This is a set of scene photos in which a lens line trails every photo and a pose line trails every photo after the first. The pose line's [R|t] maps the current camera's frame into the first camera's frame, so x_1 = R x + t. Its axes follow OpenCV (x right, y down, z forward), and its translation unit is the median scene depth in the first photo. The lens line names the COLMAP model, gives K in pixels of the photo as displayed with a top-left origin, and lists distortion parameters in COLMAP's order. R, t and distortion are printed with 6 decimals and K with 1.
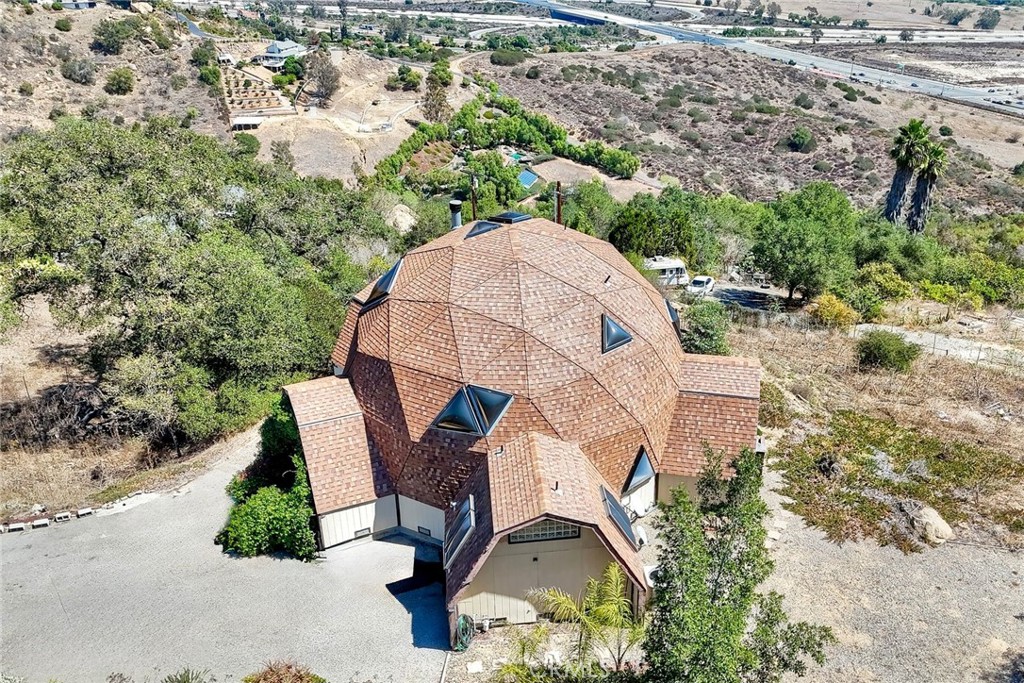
lens RADIAL K [[852.6, 0, 518.1], [0, 852.6, 341.9], [0, 0, 1]] dist [0.127879, -0.245686]
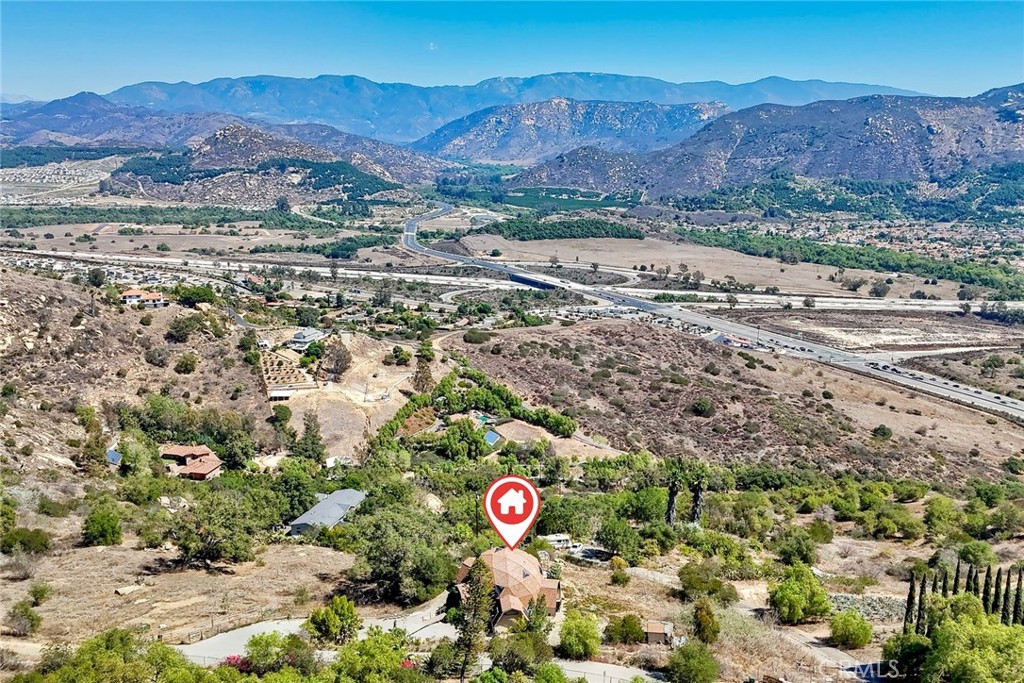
lens RADIAL K [[852.6, 0, 518.1], [0, 852.6, 341.9], [0, 0, 1]] dist [0.127879, -0.245686]
pose [[0.998610, 0.021962, 0.047916, -0.012453], [-0.009248, 0.967965, -0.250915, -0.003959], [-0.051892, 0.250123, 0.966822, -0.259809]]
